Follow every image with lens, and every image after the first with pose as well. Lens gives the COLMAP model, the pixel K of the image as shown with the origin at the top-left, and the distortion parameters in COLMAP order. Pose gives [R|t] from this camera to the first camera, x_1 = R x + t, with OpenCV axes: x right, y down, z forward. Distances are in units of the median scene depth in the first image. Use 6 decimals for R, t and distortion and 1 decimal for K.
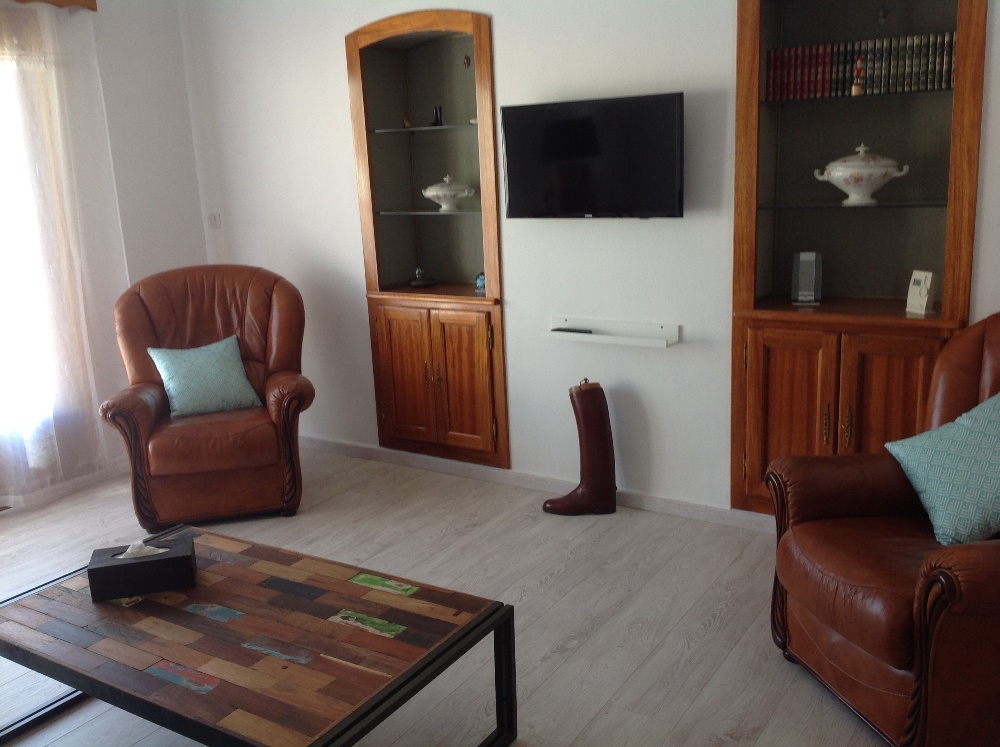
lens RADIAL K [[954.8, 0, 501.2], [0, 954.8, 371.3], [0, 0, 1]] dist [0.023184, 0.000000]
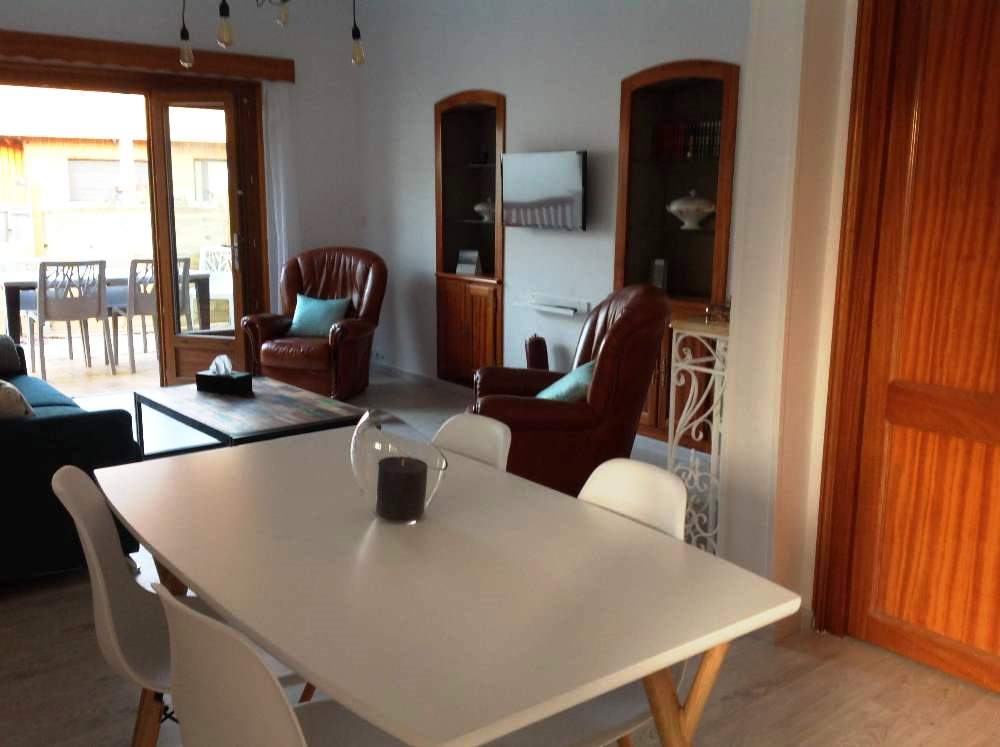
lens RADIAL K [[954.8, 0, 498.0], [0, 954.8, 376.8], [0, 0, 1]] dist [0.023184, 0.000000]
pose [[0.941540, 0.103467, -0.320621, 0.490864], [-0.105386, 0.994366, 0.011414, 0.059594], [0.319995, 0.023042, 0.947139, -0.428135]]
